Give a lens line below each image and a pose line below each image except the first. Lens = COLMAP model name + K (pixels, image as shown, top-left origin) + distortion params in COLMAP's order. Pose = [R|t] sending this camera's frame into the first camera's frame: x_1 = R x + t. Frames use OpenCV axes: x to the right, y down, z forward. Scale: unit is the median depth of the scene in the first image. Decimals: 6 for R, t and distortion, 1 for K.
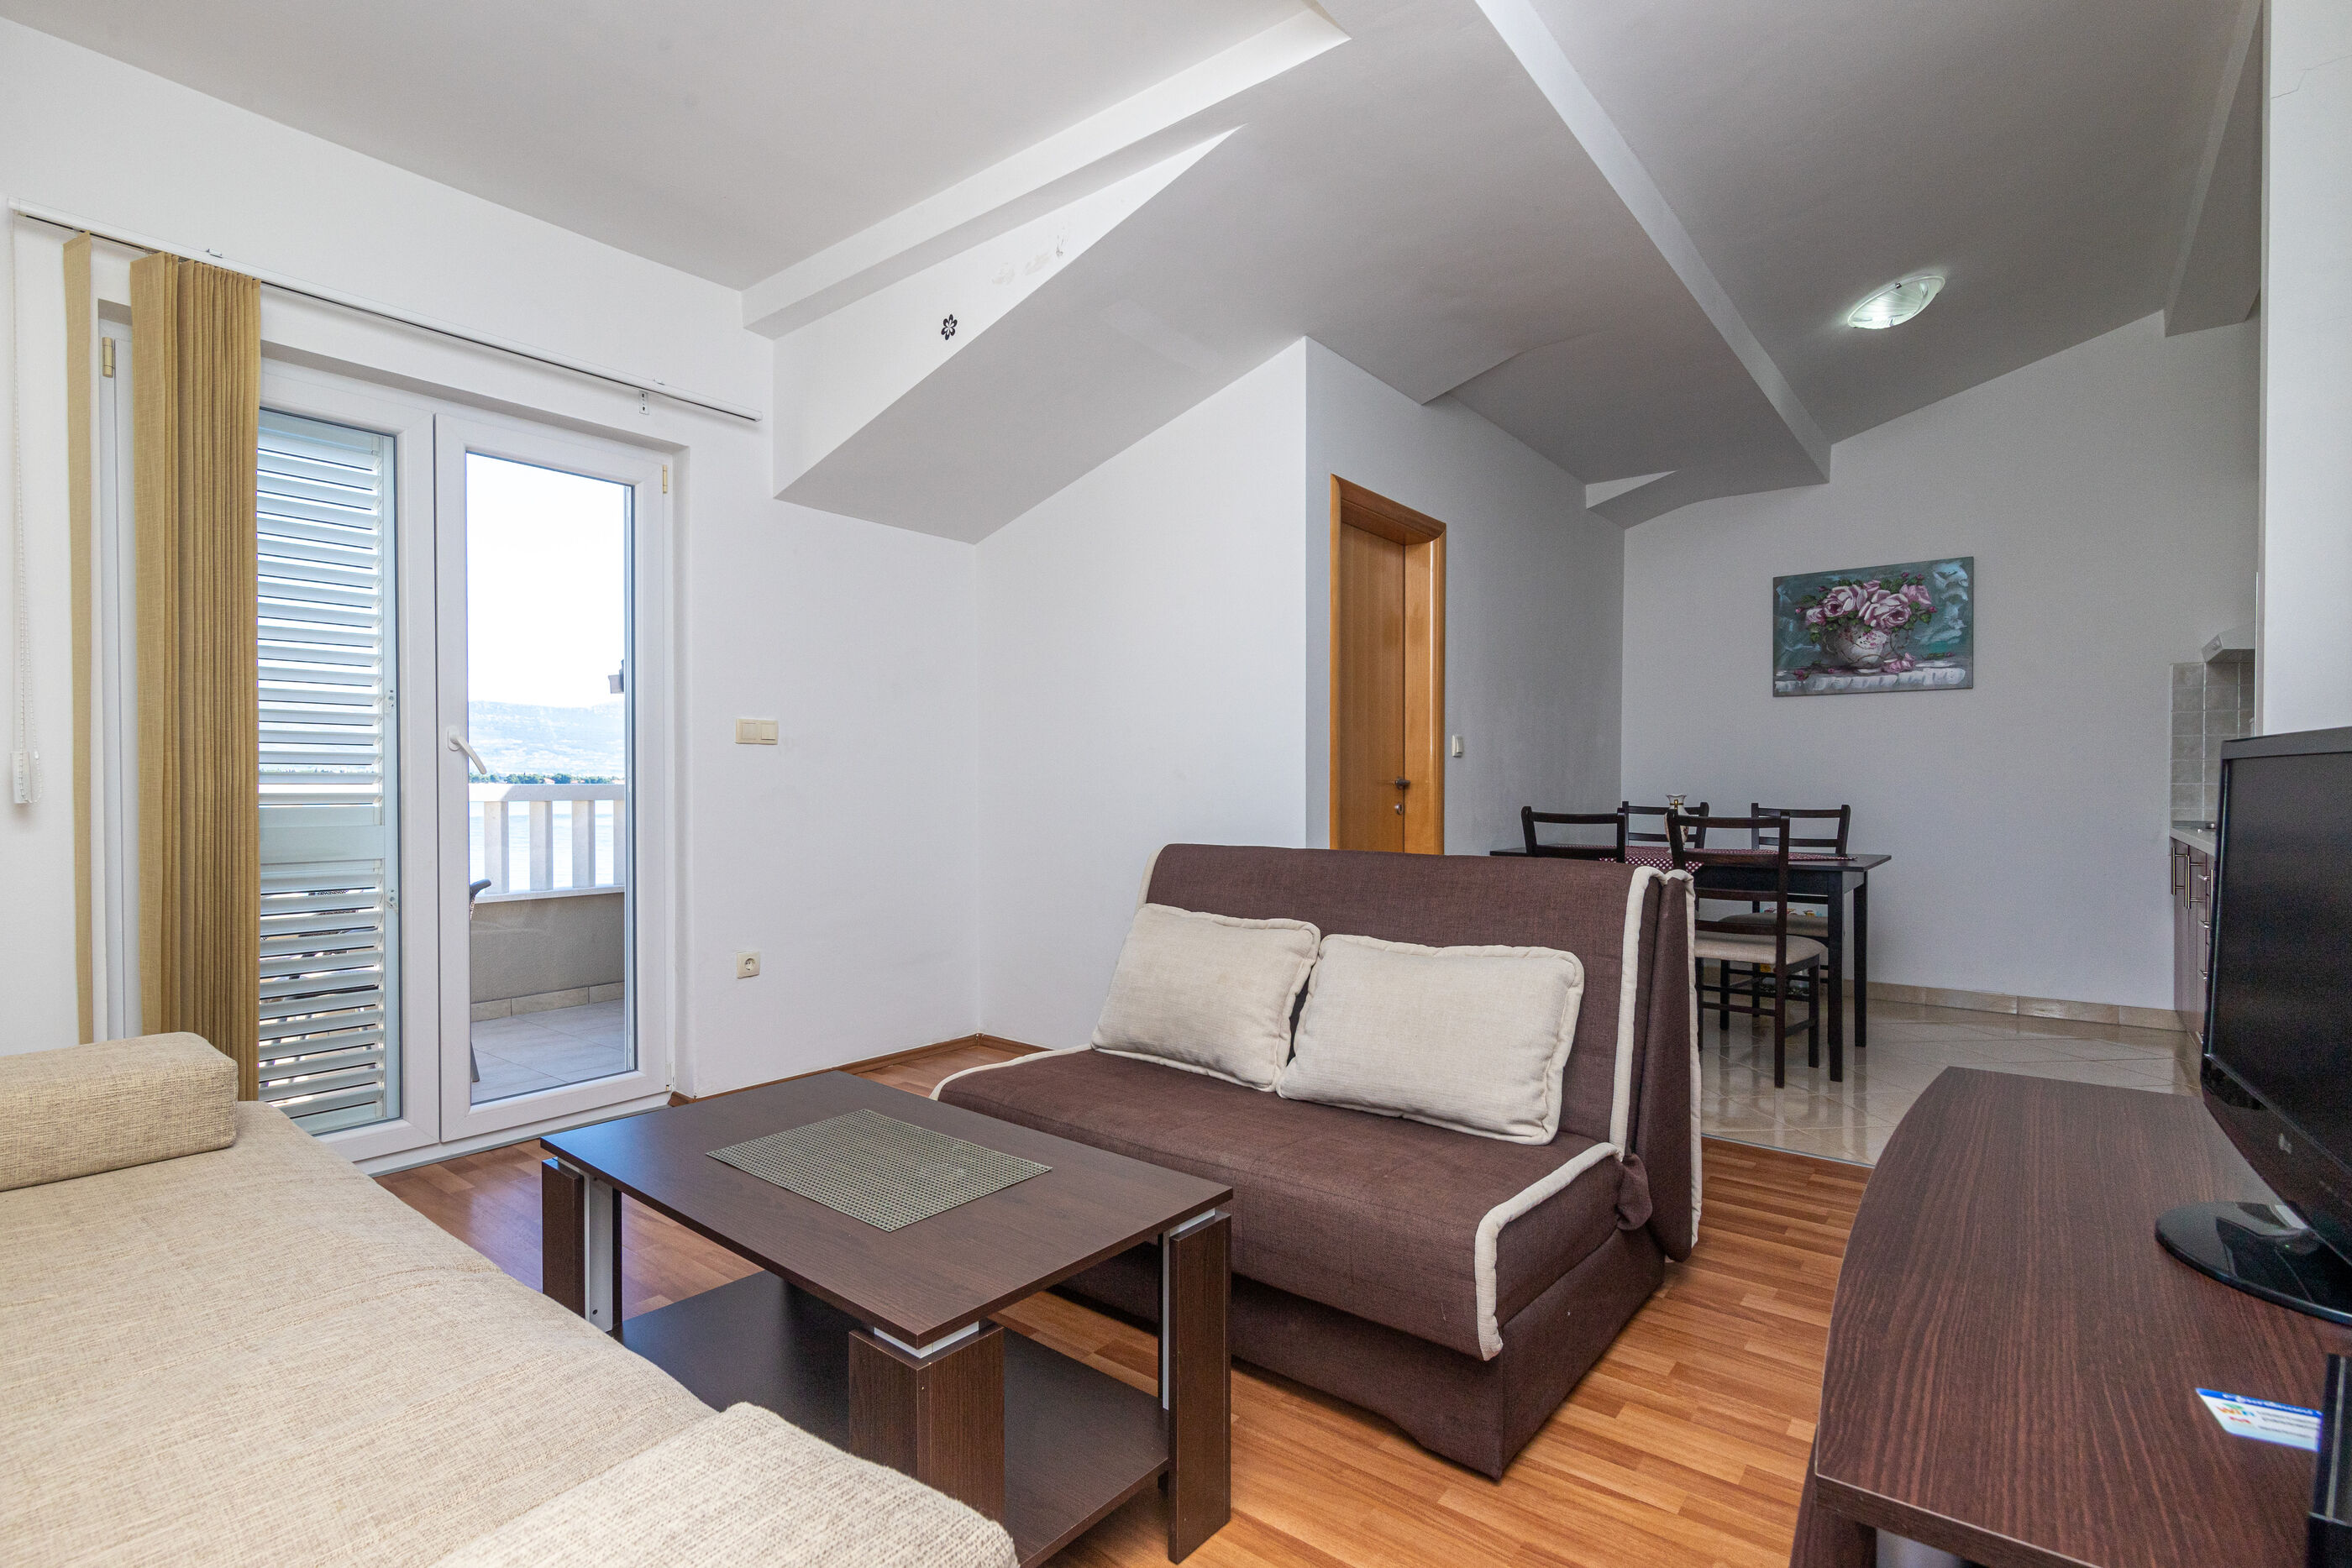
lens RADIAL K [[1135.9, 0, 1109.1], [0, 1135.9, 787.4], [0, 0, 1]] dist [0.004329, -0.000706]
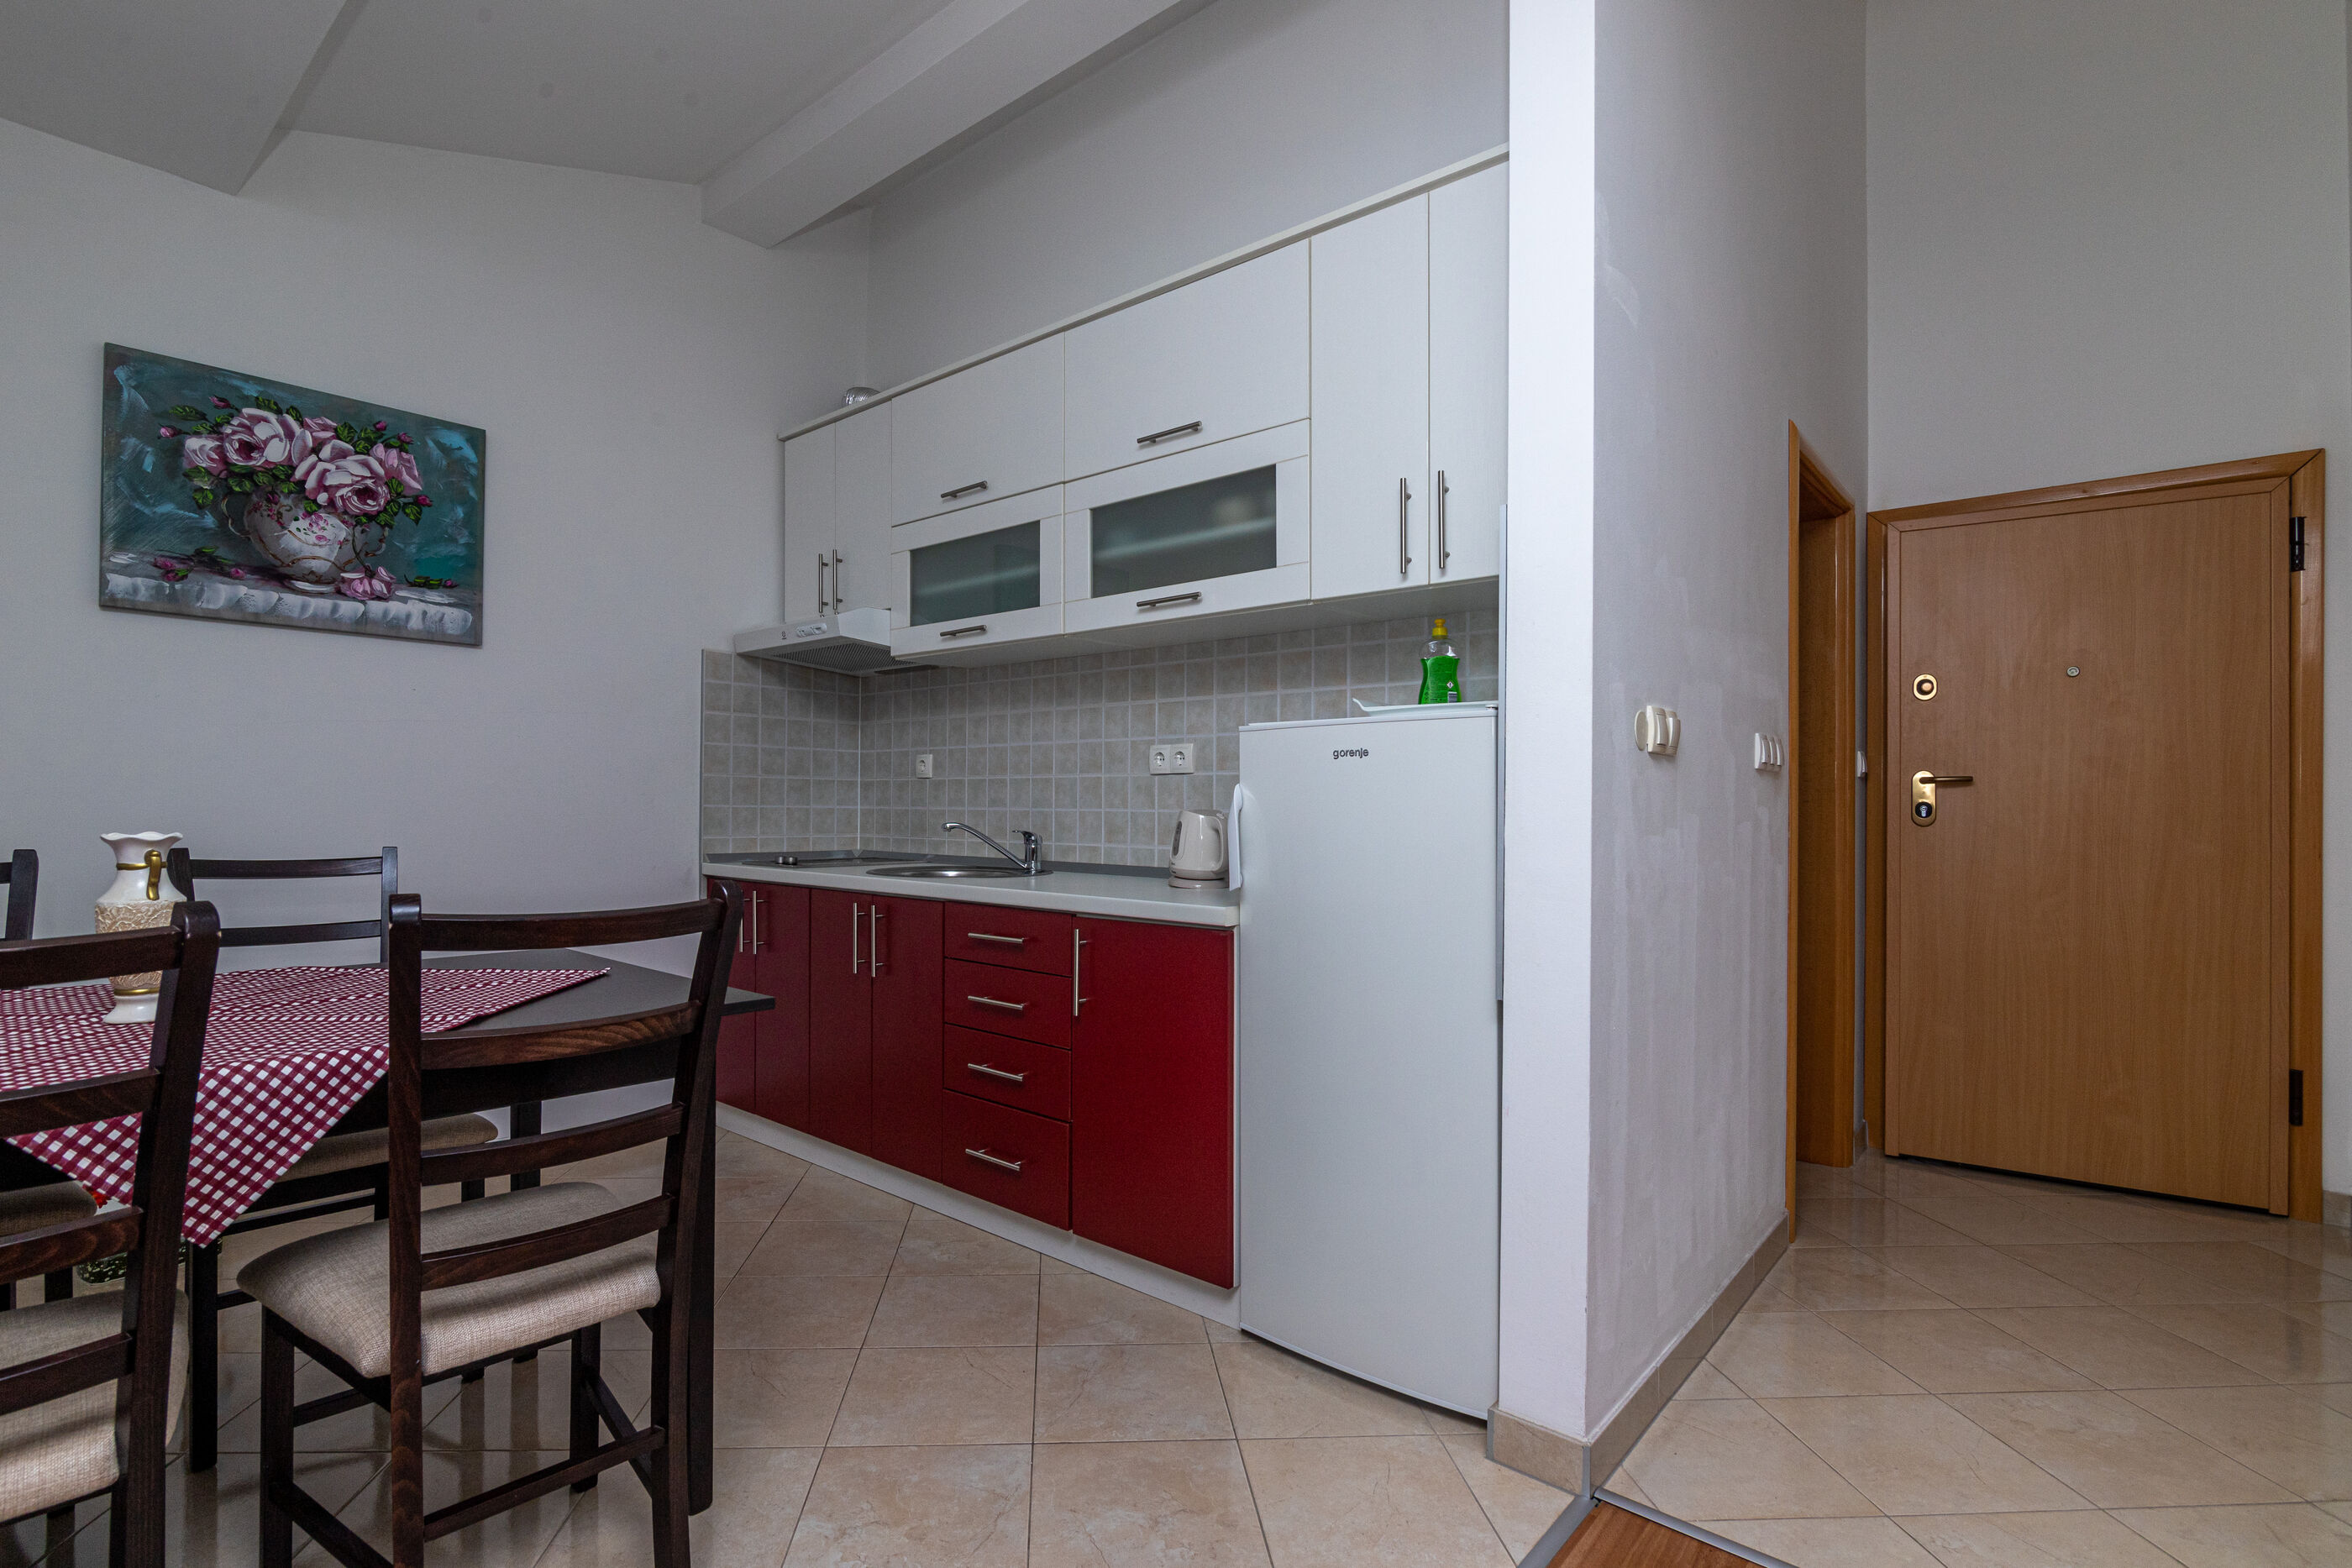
lens RADIAL K [[1145.0, 0, 1180.3], [0, 1145.0, 788.8], [0, 0, 1]] dist [-0.012647, 0.001295]
pose [[0.024902, 0.017128, 0.999543, 0.157664], [0.001252, 0.999852, -0.017164, -0.000367], [-0.999689, 0.001679, 0.024877, 0.590542]]
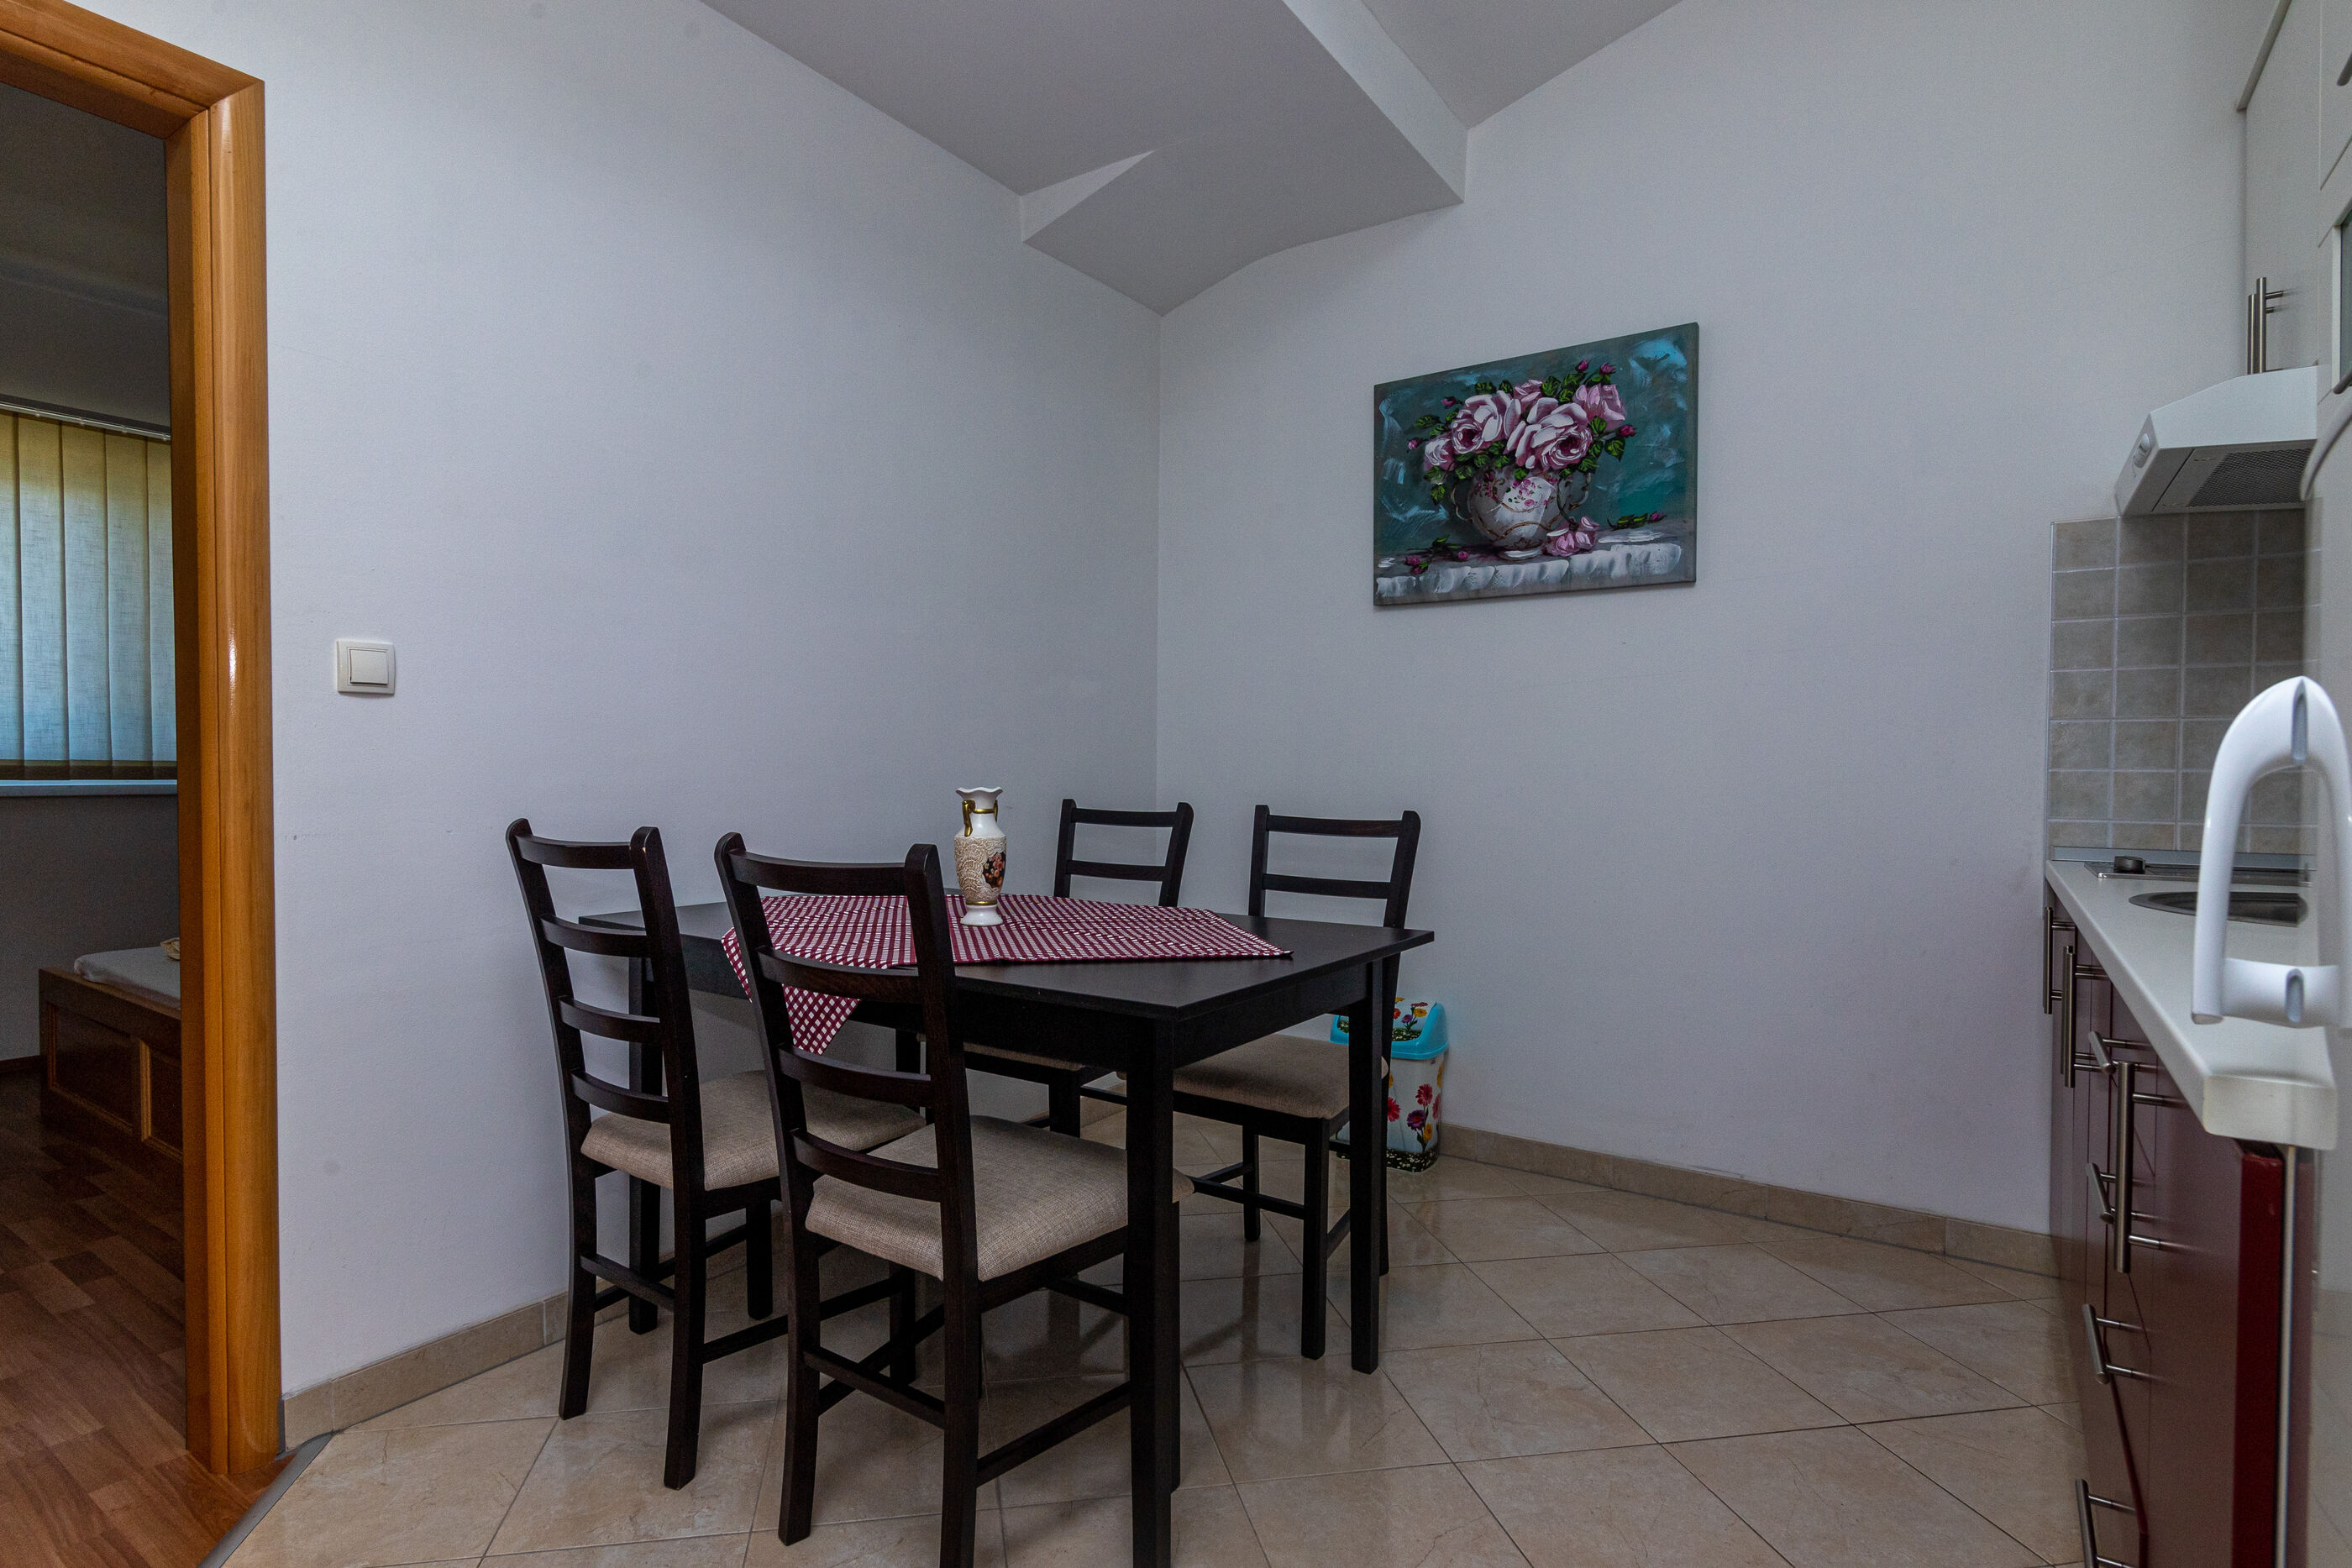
lens RADIAL K [[1135.9, 0, 1187.9], [0, 1135.9, 793.4], [0, 0, 1]] dist [0.004329, -0.000706]
pose [[0.996217, 0.002469, 0.086863, 0.469499], [-0.003384, 0.999940, 0.010386, 0.003374], [-0.086832, -0.010640, 0.996166, 0.490721]]
